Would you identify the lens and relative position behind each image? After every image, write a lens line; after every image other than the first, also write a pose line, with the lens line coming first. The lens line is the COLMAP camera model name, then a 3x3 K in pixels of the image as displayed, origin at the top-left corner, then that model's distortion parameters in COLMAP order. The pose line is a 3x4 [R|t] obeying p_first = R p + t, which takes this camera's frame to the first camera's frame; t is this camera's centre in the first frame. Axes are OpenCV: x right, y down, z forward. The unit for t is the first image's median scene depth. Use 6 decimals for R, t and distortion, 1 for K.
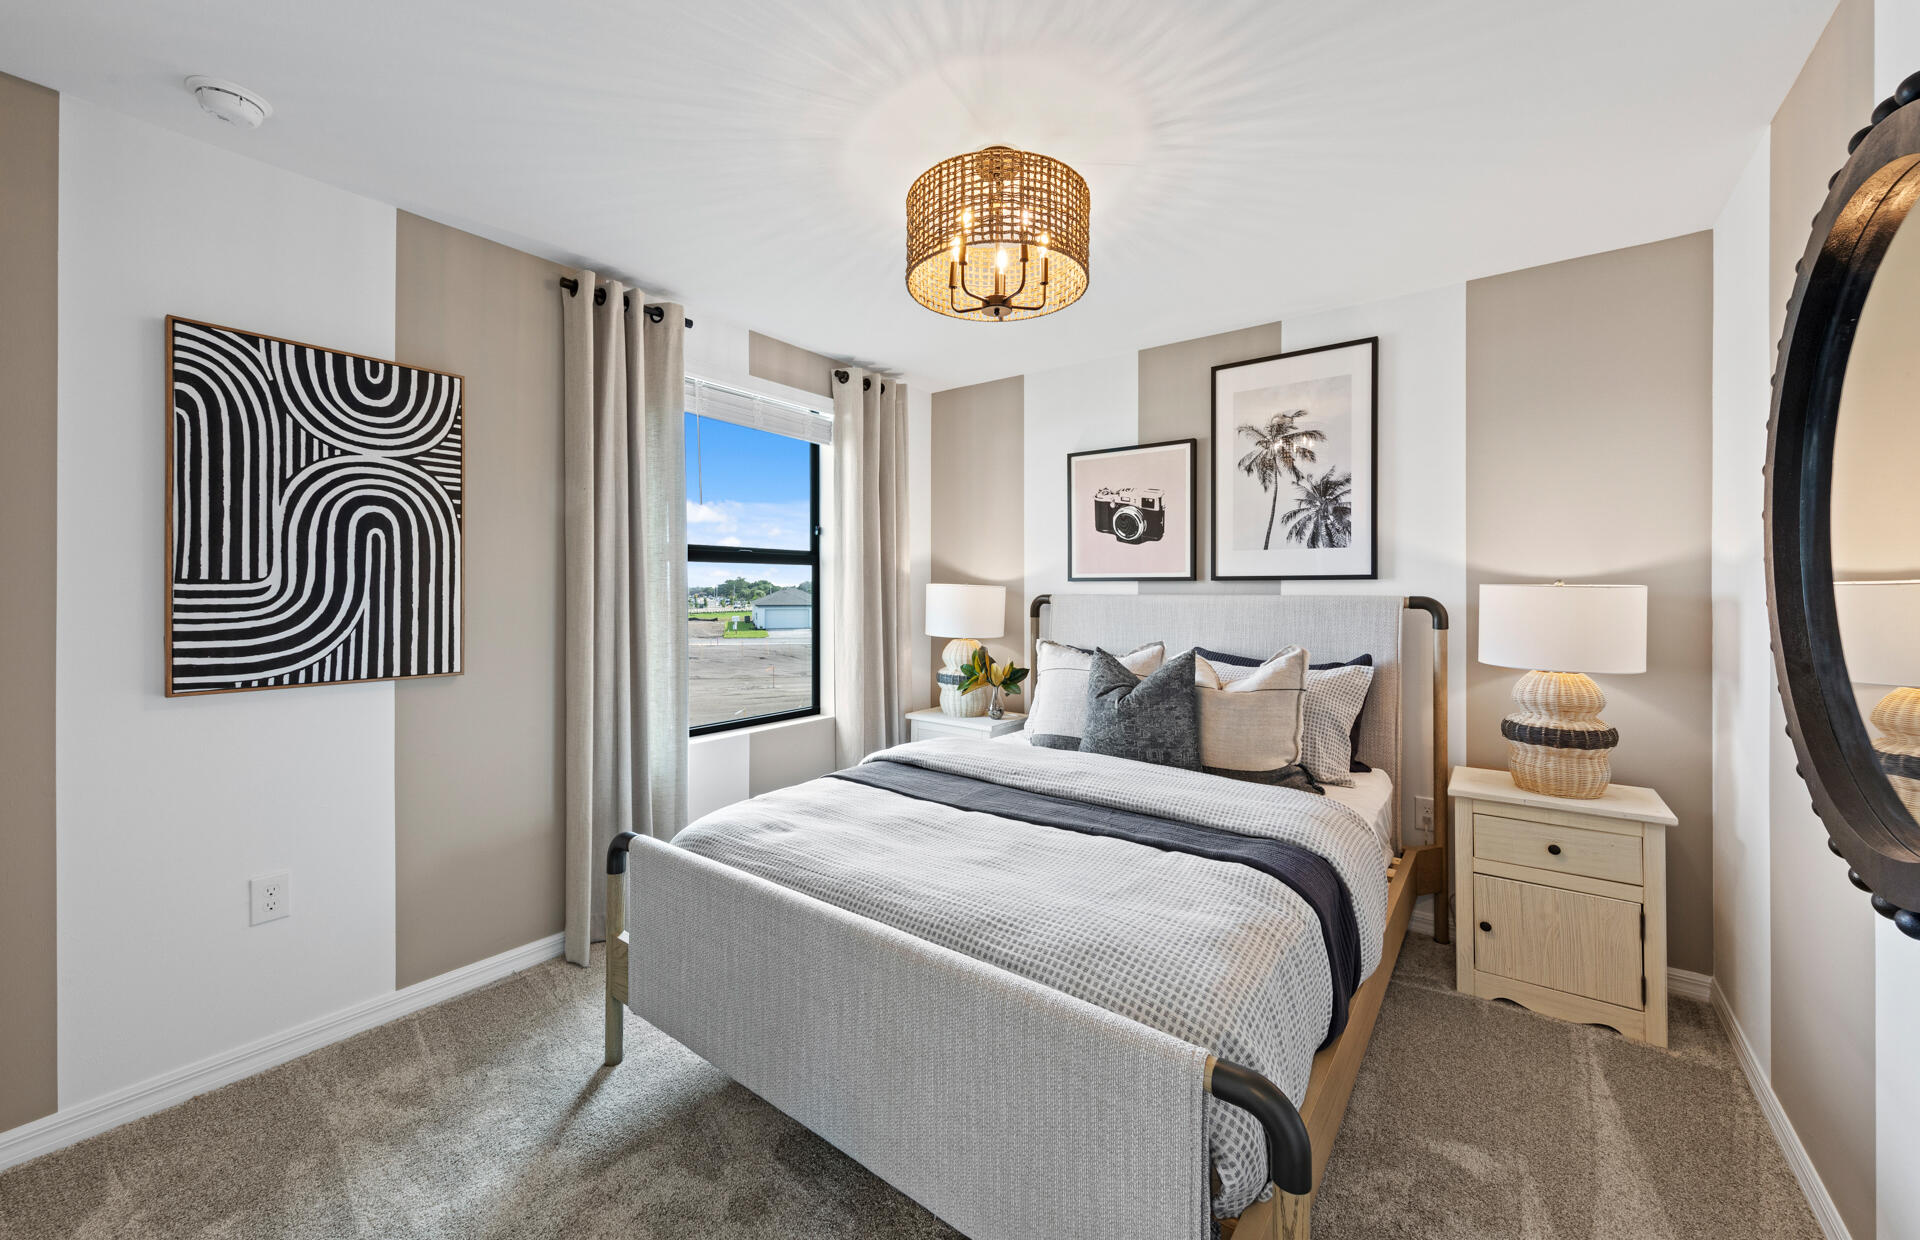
lens RADIAL K [[725.0, 0, 957.2], [0, 725.0, 590.6], [0, 0, 1]] dist [0.000633, 0.000022]
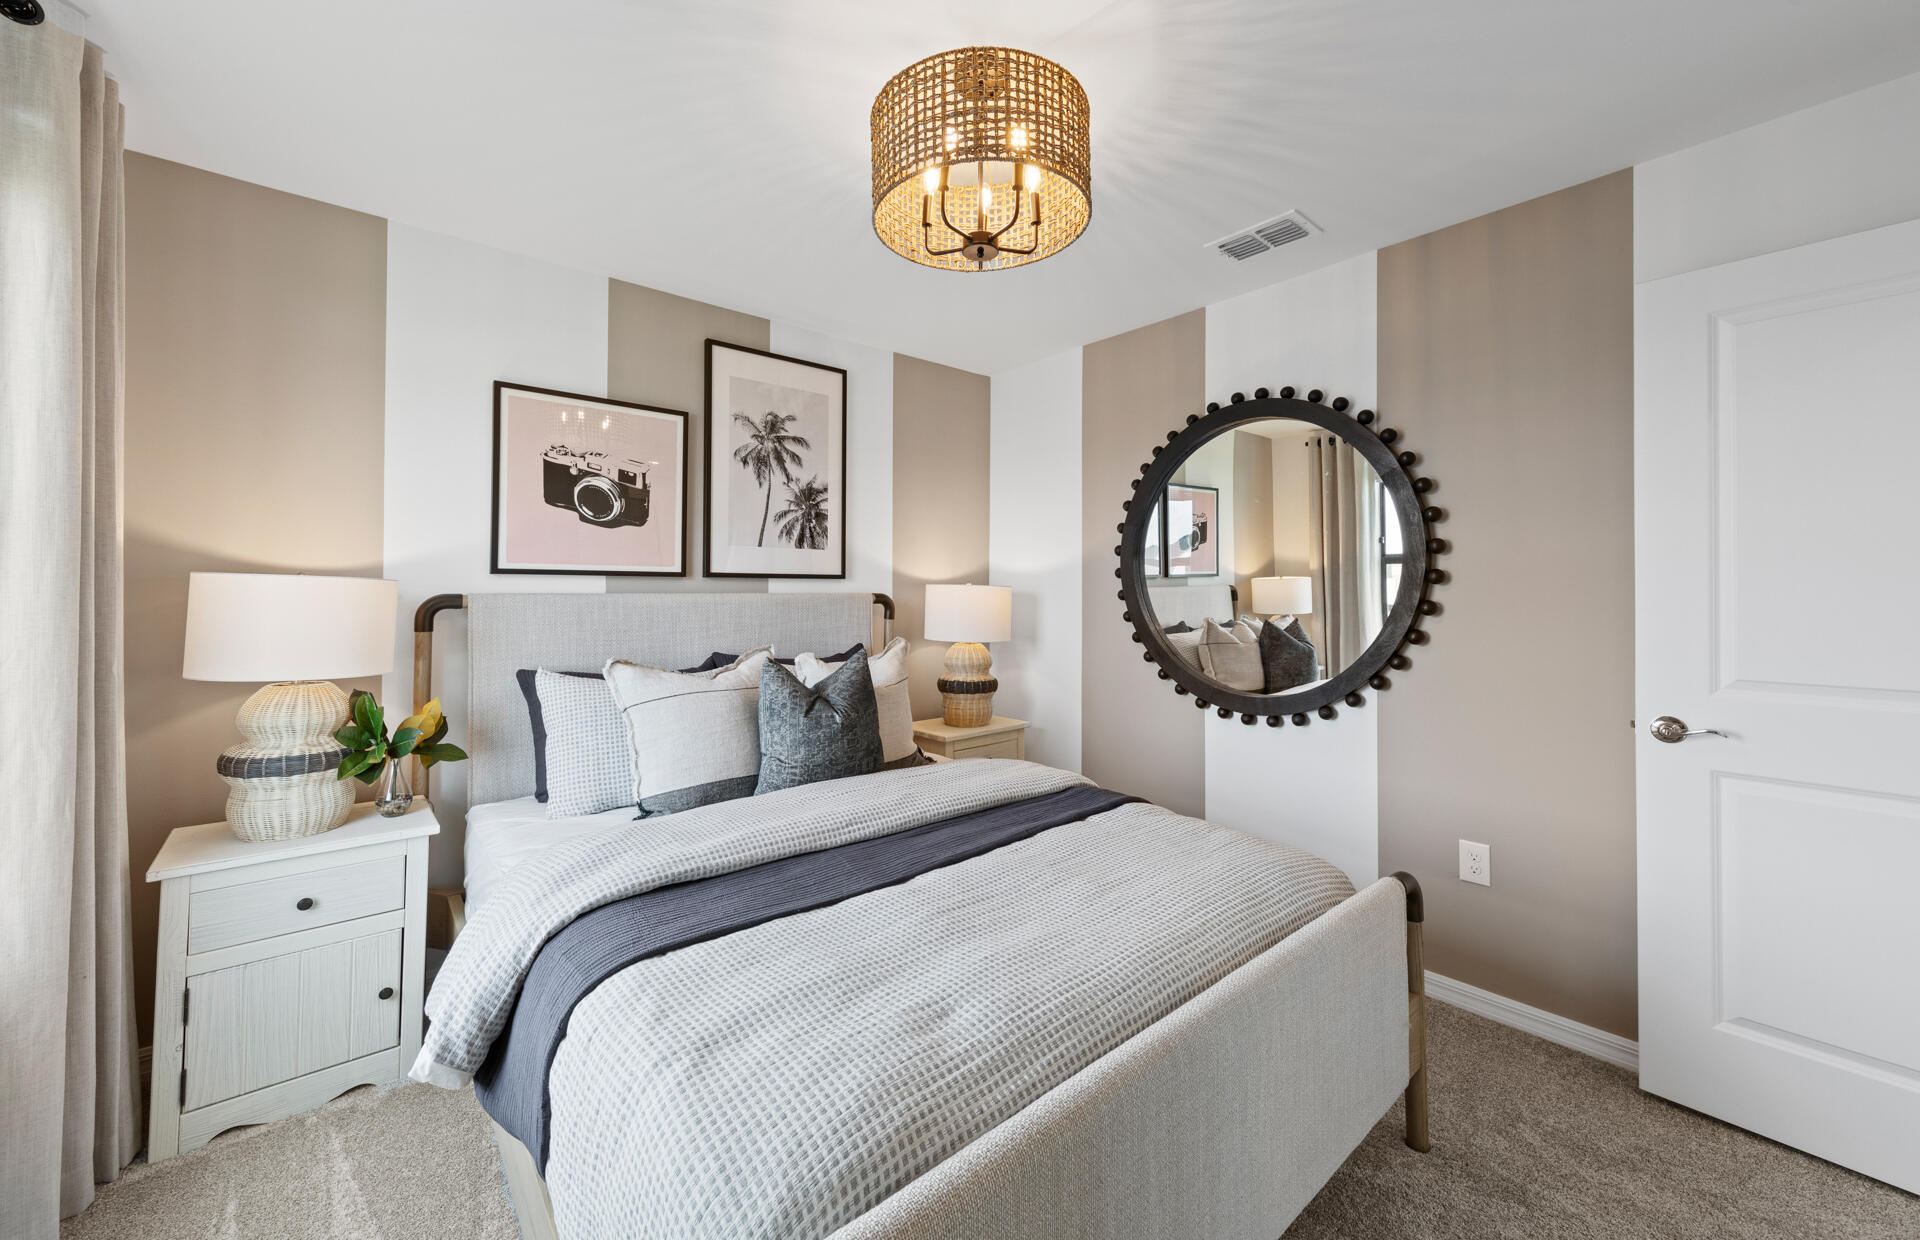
lens RADIAL K [[725.0, 0, 957.2], [0, 725.0, 590.6], [0, 0, 1]] dist [0.000633, 0.000022]
pose [[0.210404, -0.003026, 0.977610, -0.485085], [-0.003609, 0.999986, 0.003872, -0.001646], [-0.977608, -0.004342, 0.210390, 0.537556]]
